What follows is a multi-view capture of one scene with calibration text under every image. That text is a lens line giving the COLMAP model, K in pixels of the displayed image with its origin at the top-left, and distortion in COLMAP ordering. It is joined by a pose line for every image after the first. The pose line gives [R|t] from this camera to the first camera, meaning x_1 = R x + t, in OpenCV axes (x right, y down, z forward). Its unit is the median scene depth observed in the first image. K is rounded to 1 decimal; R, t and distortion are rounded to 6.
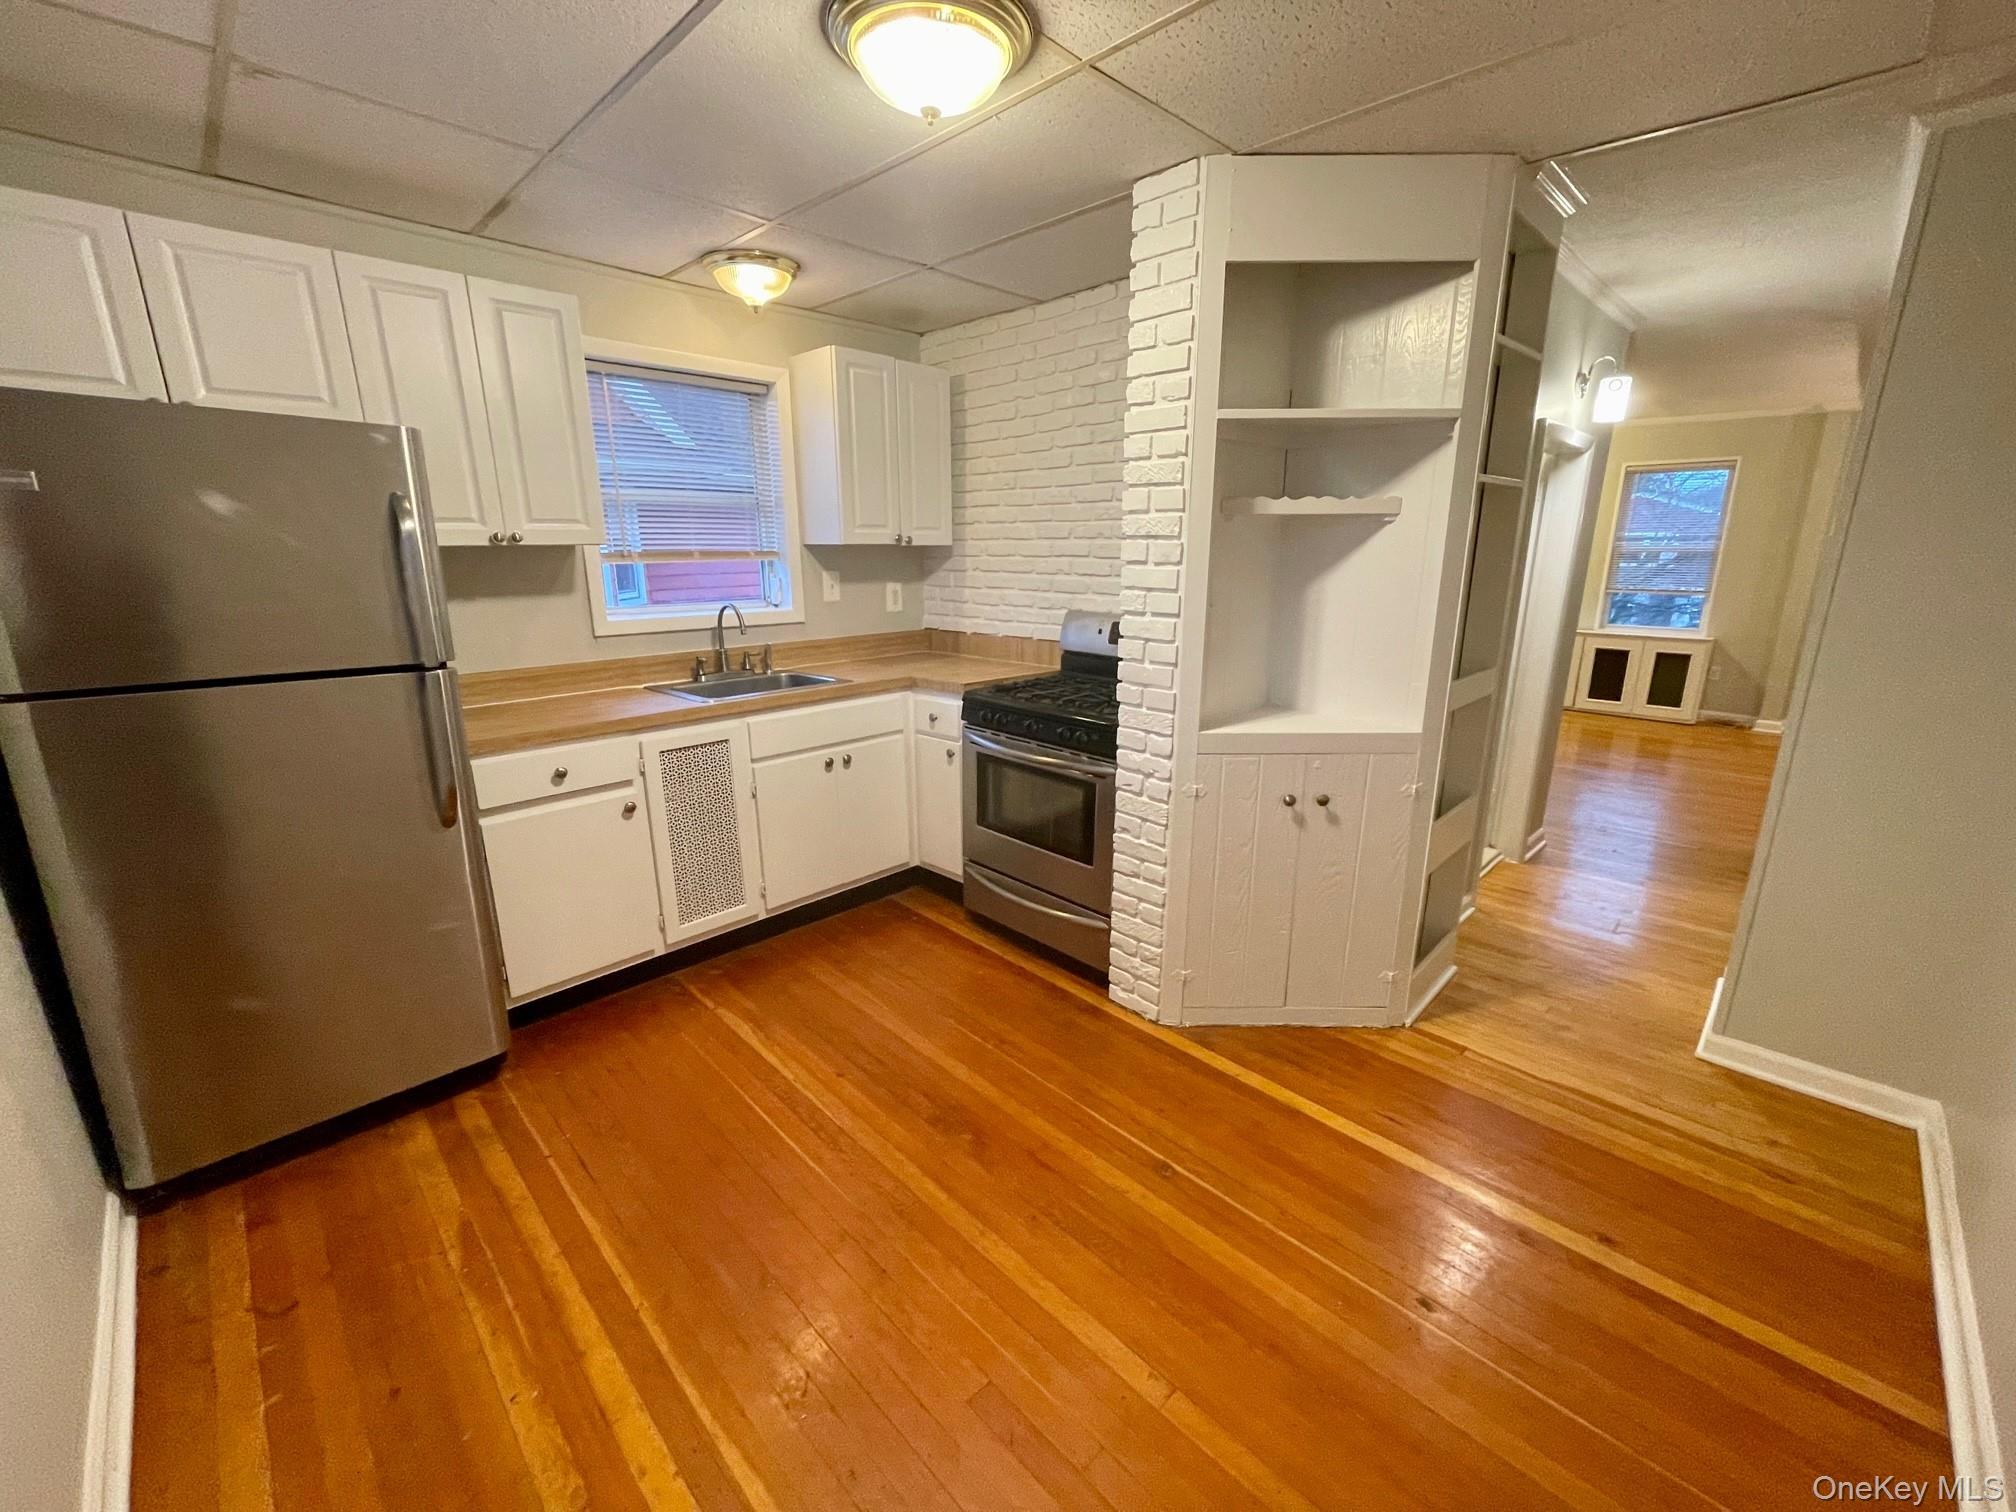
lens RADIAL K [[813.6, 0, 1007.3], [0, 813.6, 747.5], [0, 0, 1]] dist [0.000122, 0.000023]
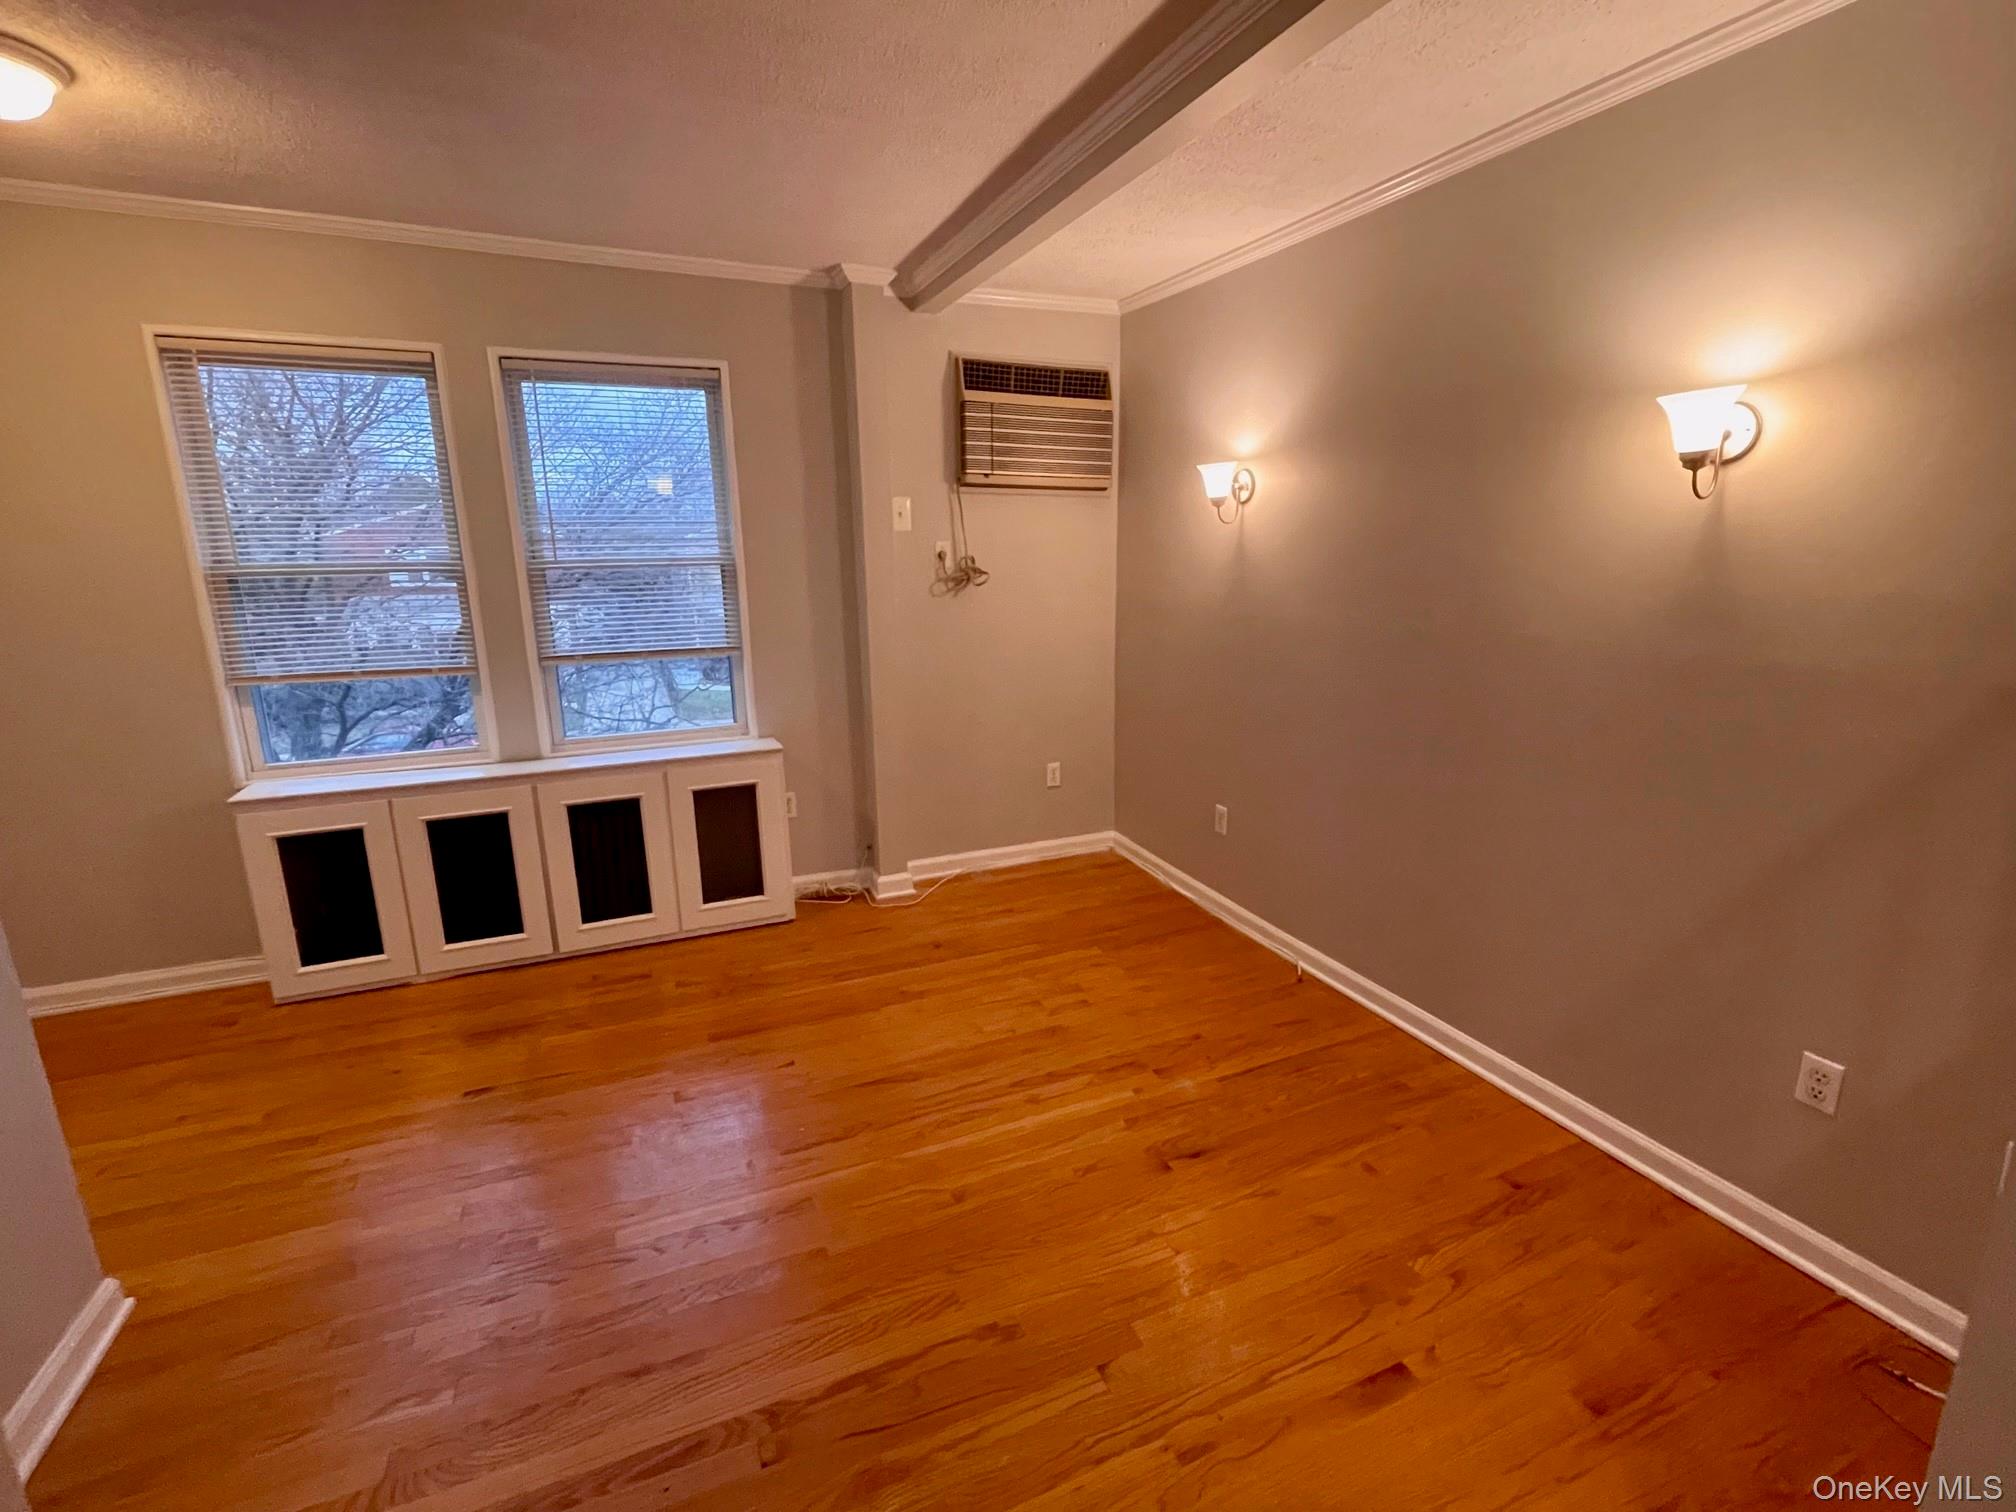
lens RADIAL K [[903.0, 0, 1014.2], [0, 903.0, 762.8], [0, 0, 1]] dist [-0.002356, -0.000204]
pose [[0.363770, -0.208445, 0.907867, 0.422627], [0.235526, 0.963553, 0.126858, -0.153331], [-0.901221, 0.167679, 0.399606, 0.648181]]
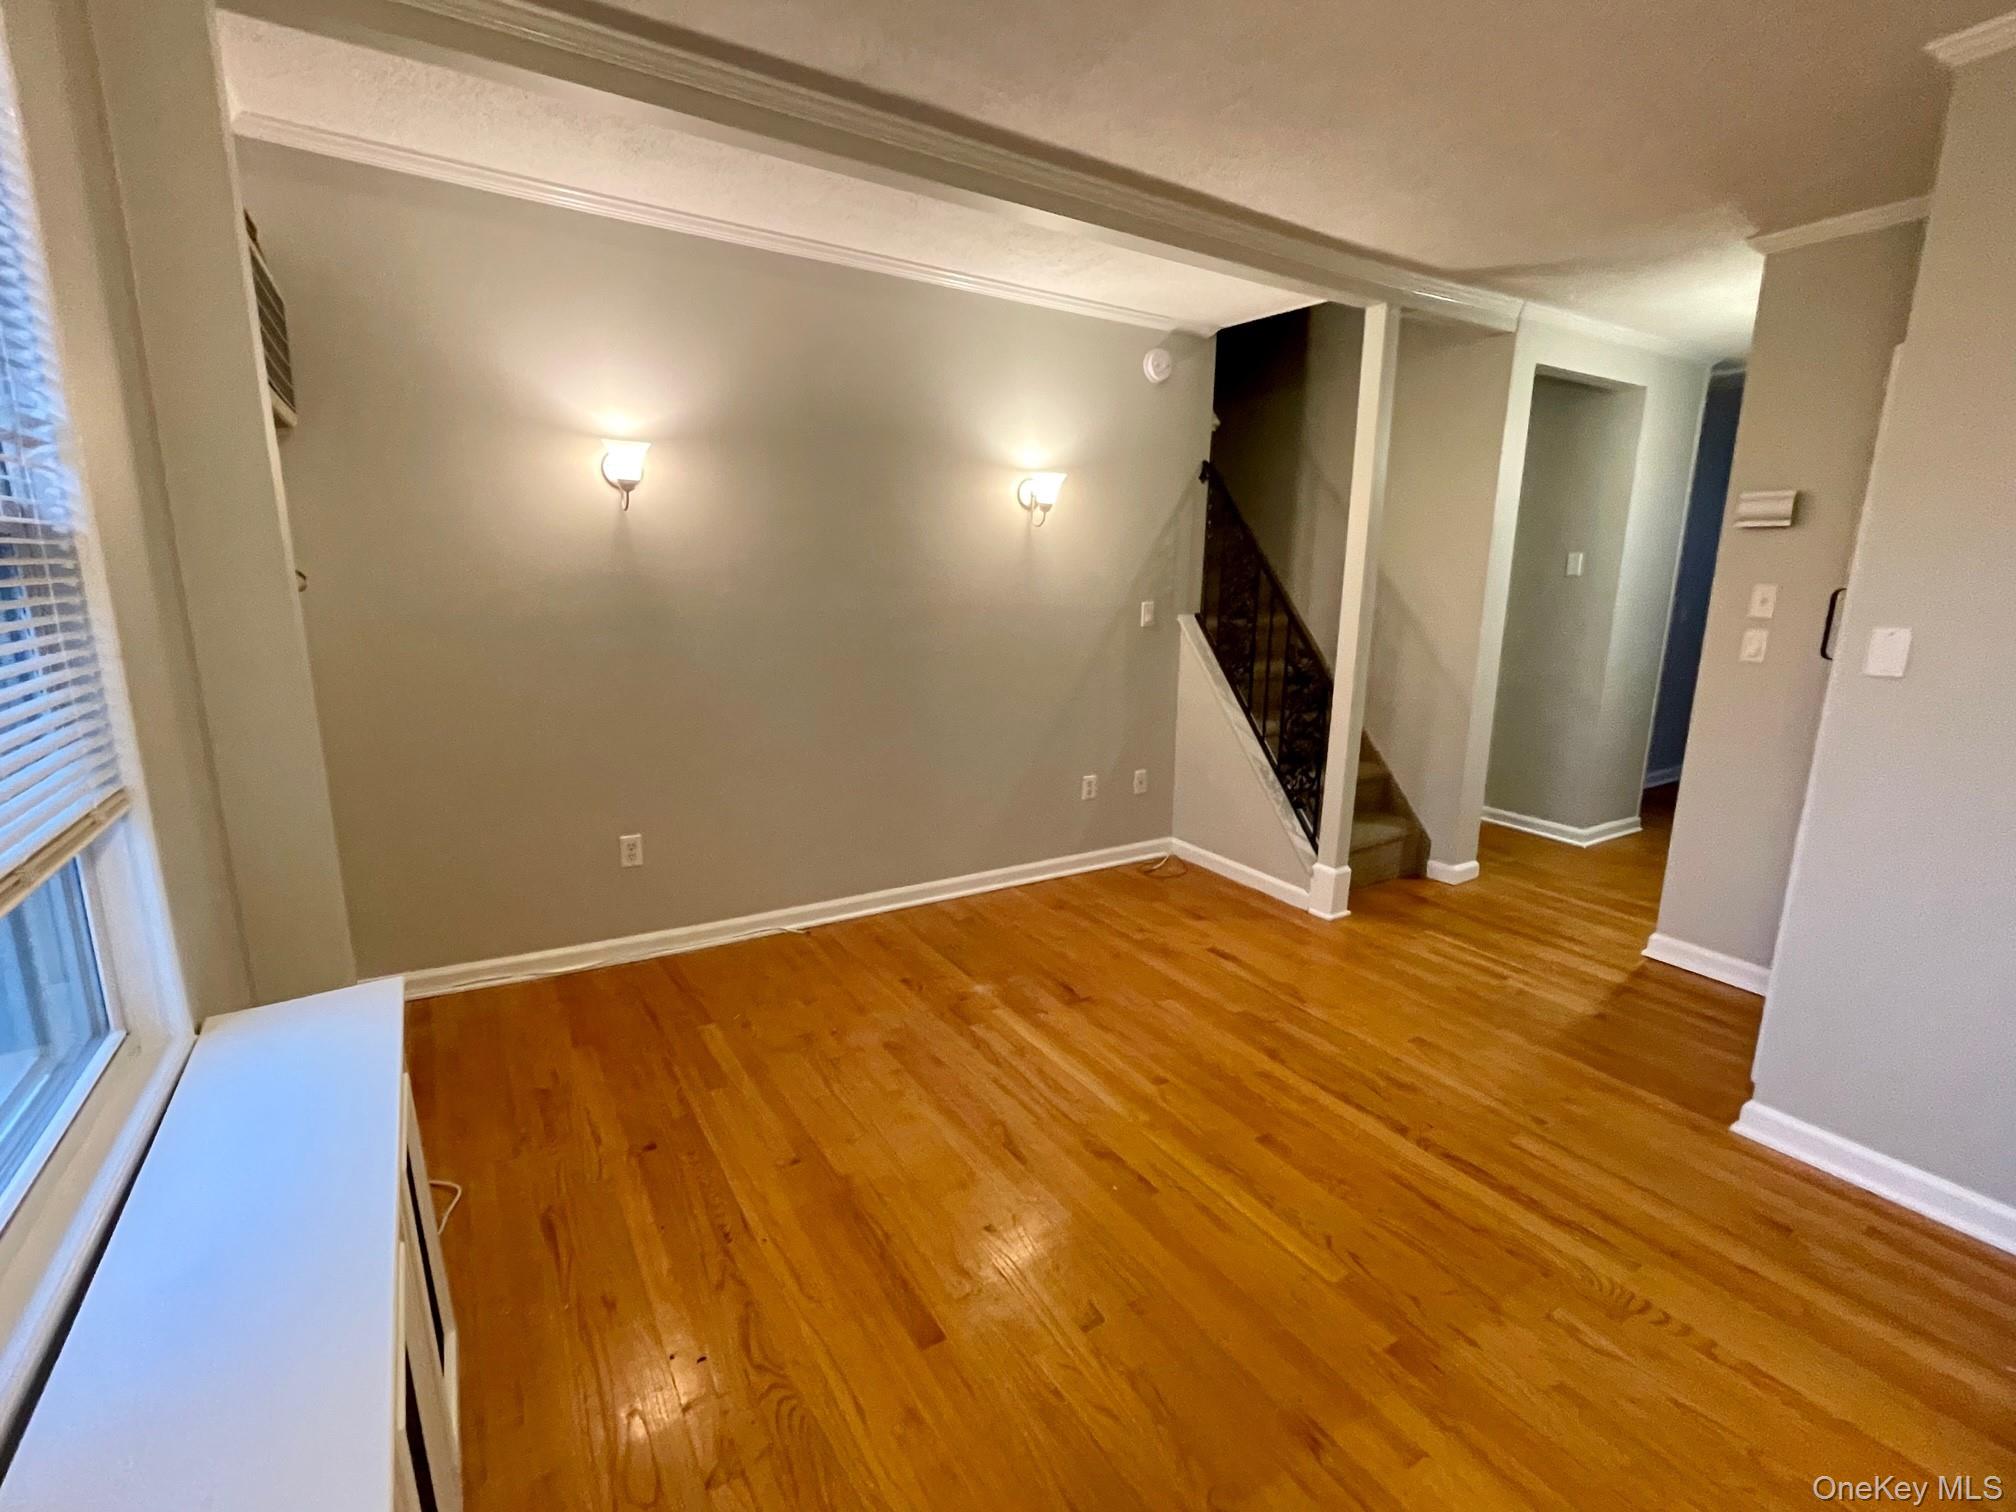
lens RADIAL K [[903.0, 0, 1015.3], [0, 903.0, 748.4], [0, 0, 1]] dist [-0.002356, -0.000204]
pose [[-0.975769, -0.046279, 0.213853, 0.622711], [0.050361, 0.903630, 0.425343, -0.244210], [-0.212928, 0.425806, -0.879404, 1.036329]]
